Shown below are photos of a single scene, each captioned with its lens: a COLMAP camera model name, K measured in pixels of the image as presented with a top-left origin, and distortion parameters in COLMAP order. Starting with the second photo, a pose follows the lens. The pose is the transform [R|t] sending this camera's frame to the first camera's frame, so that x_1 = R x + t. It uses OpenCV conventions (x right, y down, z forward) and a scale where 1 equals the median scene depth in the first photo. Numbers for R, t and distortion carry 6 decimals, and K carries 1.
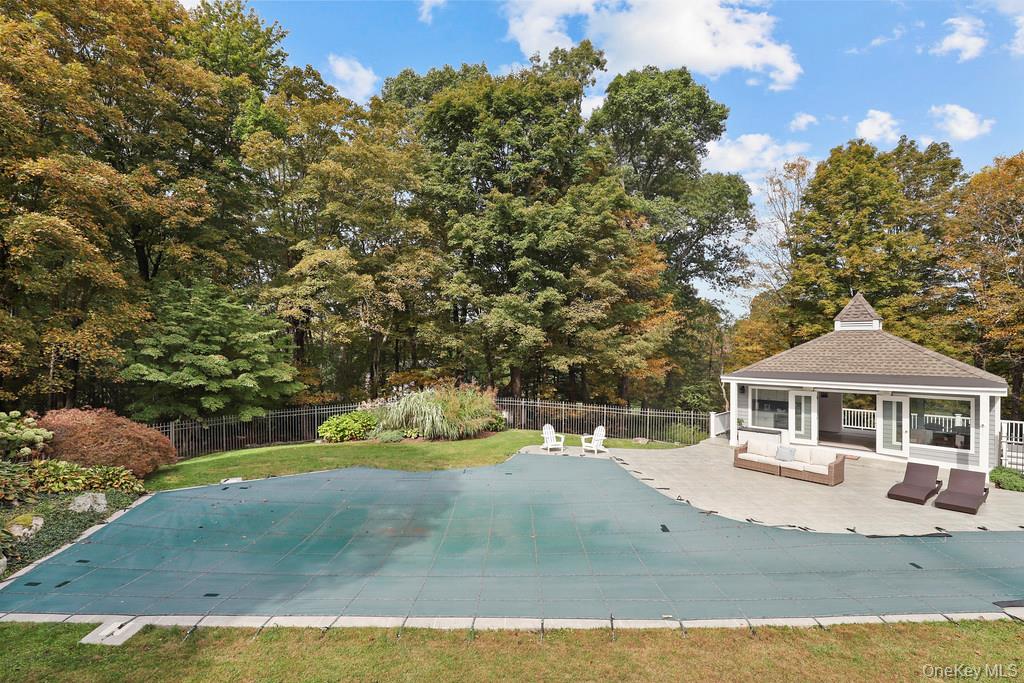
lens RADIAL K [[473.7, 0, 509.3], [0, 473.7, 344.9], [0, 0, 1]] dist [-0.034611, 0.007080]
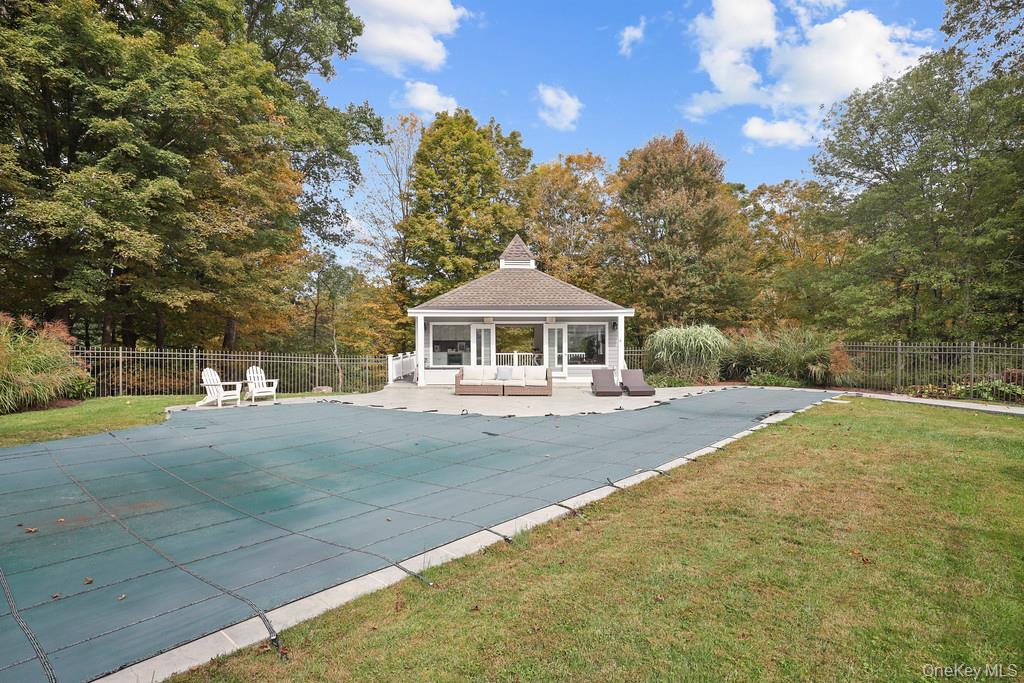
lens RADIAL K [[548.3, 0, 510.2], [0, 548.3, 353.5], [0, 0, 1]] dist [-0.024201, 0.001396]
pose [[0.659568, -0.024562, 0.751244, -0.167760], [-0.000038, 0.999465, 0.032712, 0.098468], [-0.751645, -0.021604, 0.659214, 0.152703]]
